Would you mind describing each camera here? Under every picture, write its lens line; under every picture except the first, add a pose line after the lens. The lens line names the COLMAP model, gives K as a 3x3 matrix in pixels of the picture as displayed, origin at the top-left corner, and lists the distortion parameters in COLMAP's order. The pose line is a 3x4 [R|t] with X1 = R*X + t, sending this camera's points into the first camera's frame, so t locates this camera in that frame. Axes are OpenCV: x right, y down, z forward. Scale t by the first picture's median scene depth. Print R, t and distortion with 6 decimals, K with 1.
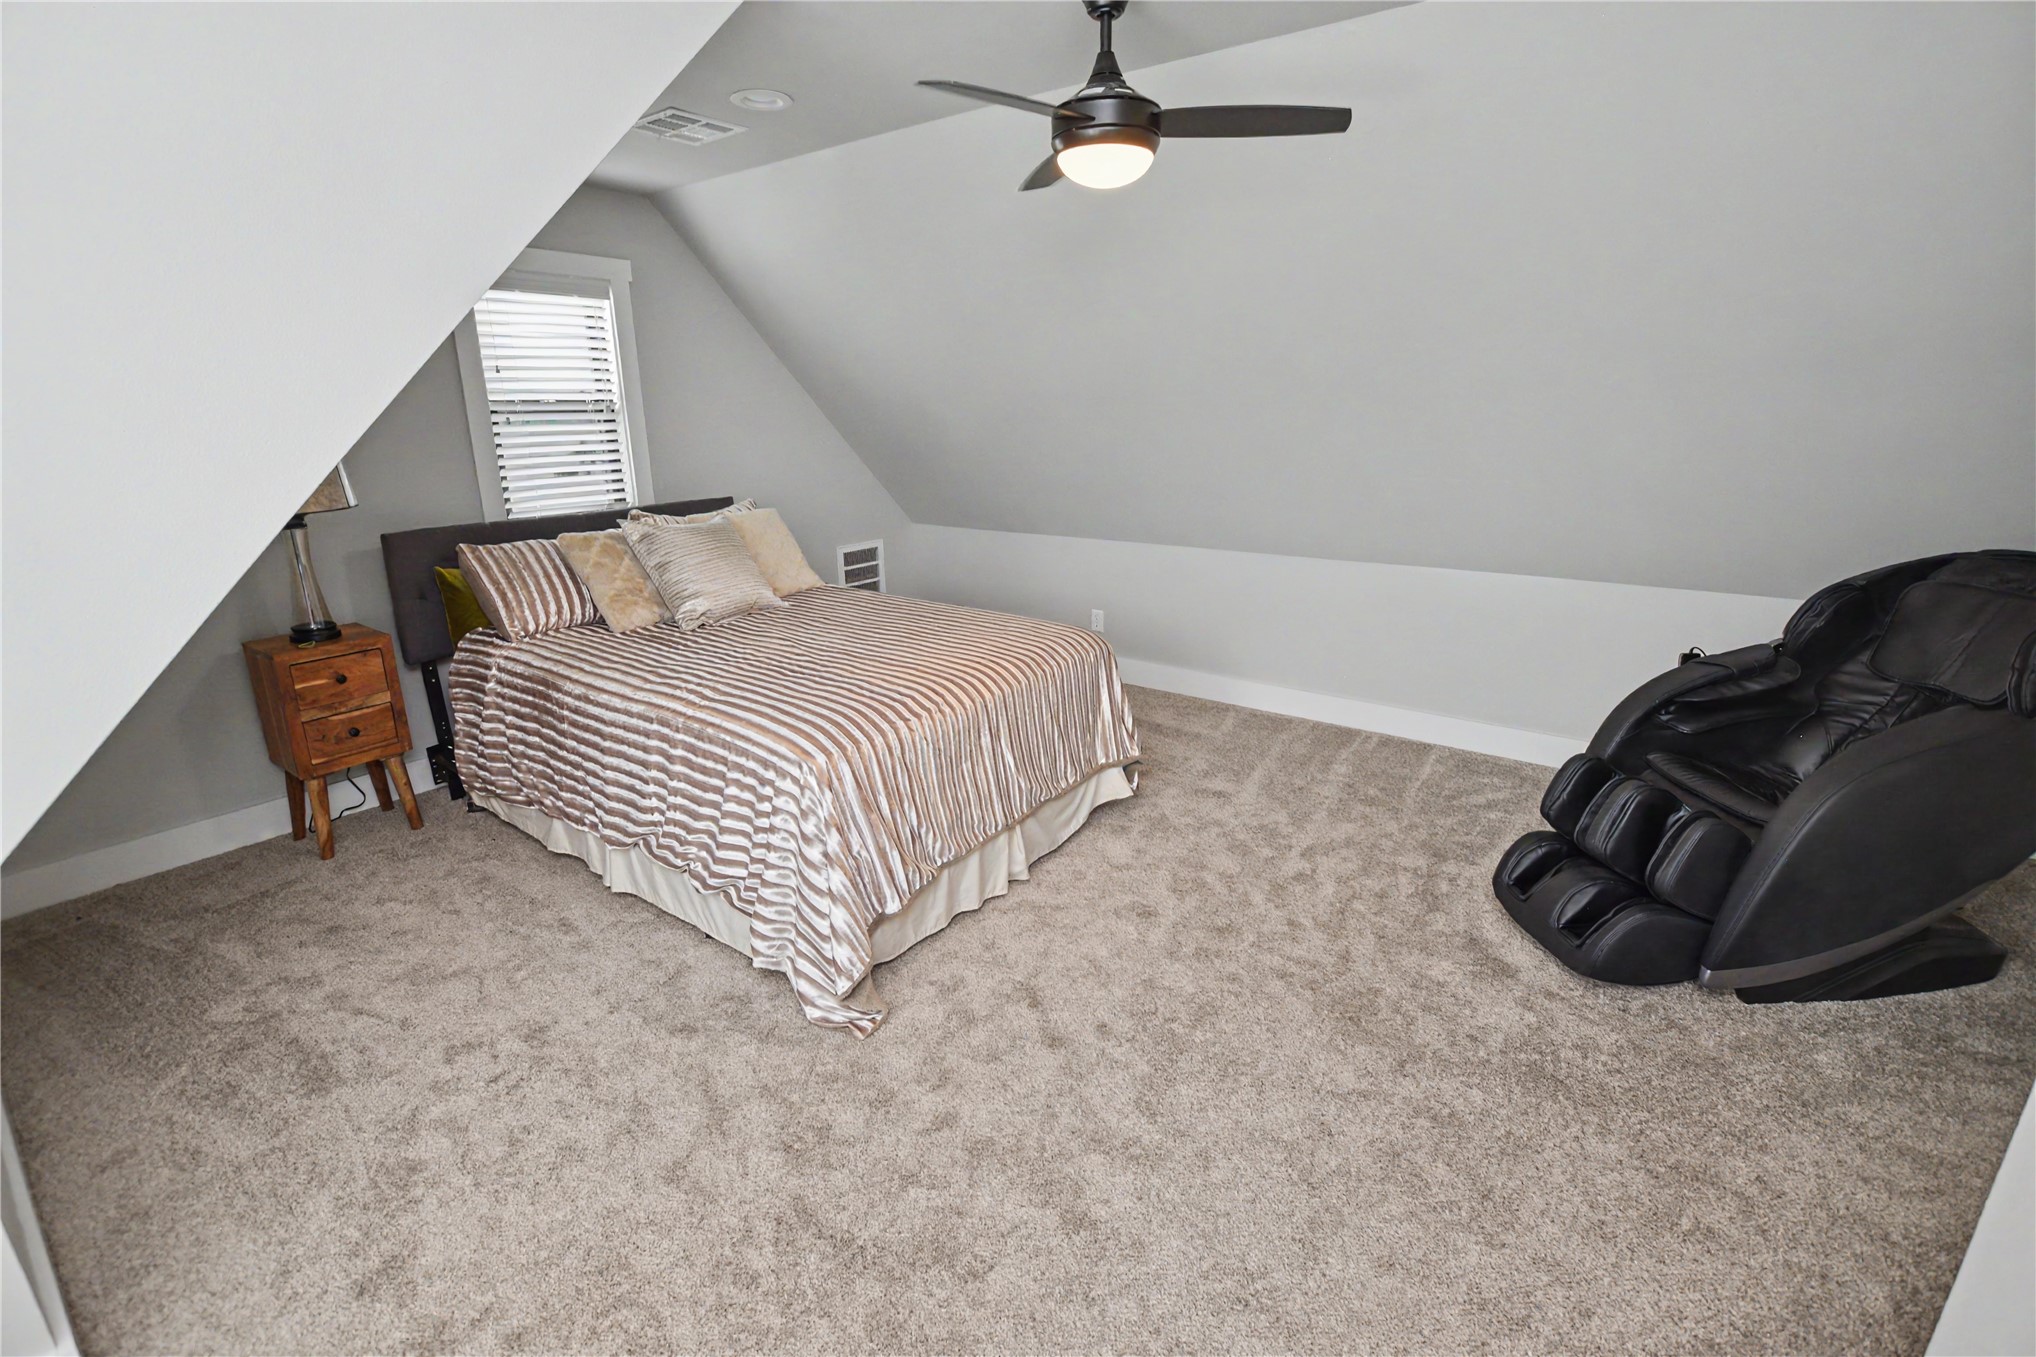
lens RADIAL K [[899.8, 0, 1018.8], [0, 899.8, 674.4], [0, 0, 1]] dist [-0.034735, 0.005666]
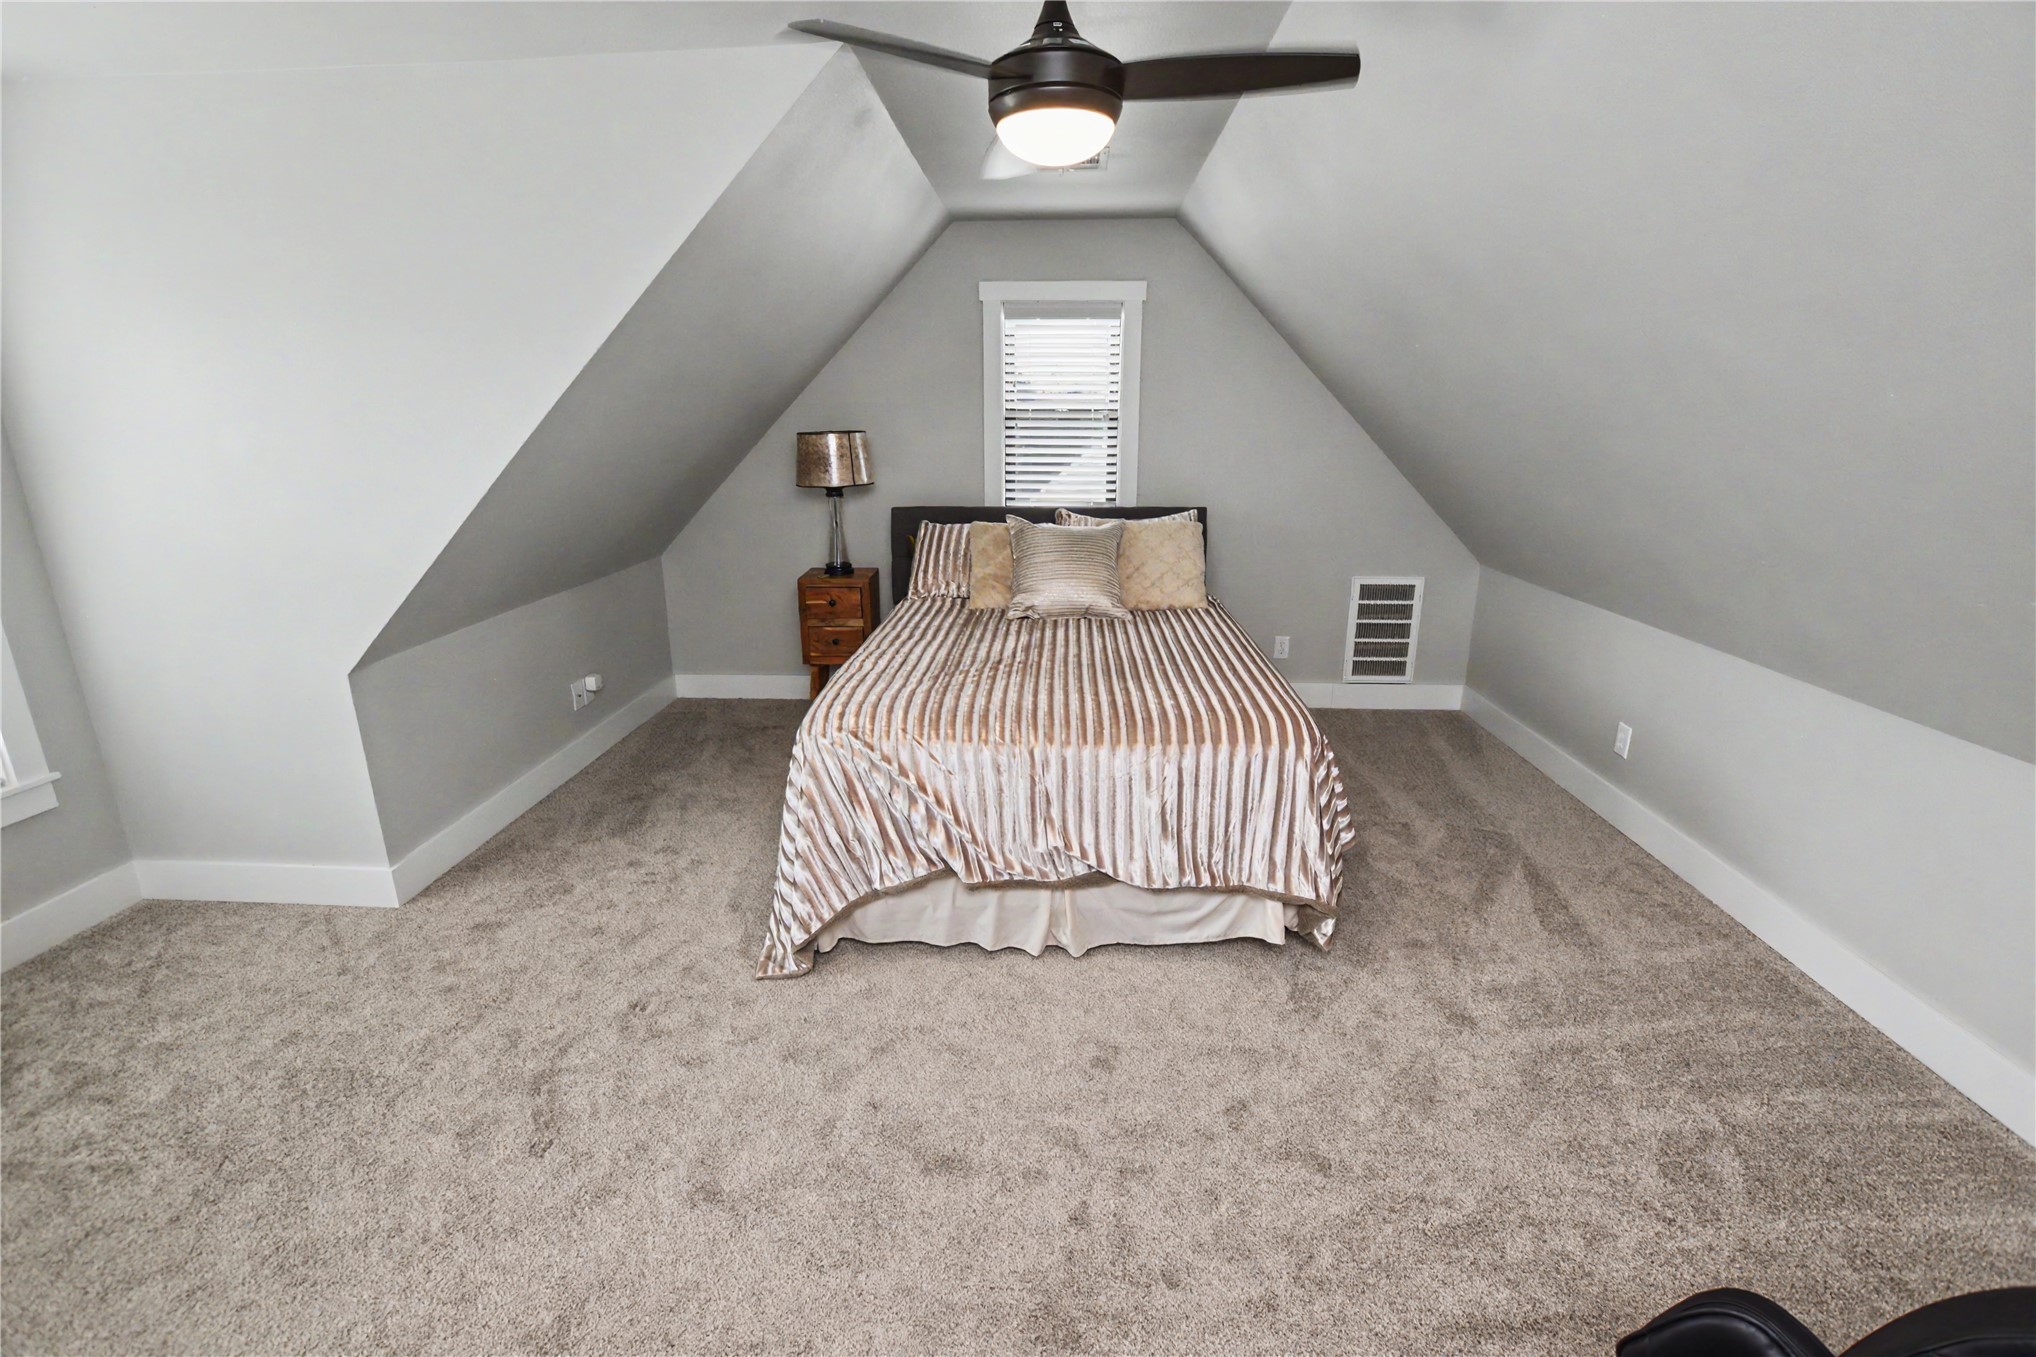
lens RADIAL K [[901.4, 0, 1024.5], [0, 901.4, 657.7], [0, 0, 1]] dist [0.022943, 0.000013]
pose [[0.565535, 0.219044, -0.795103, 0.559448], [-0.241095, 0.965879, 0.094607, -0.114789], [0.788697, 0.138192, 0.599049, 0.352493]]
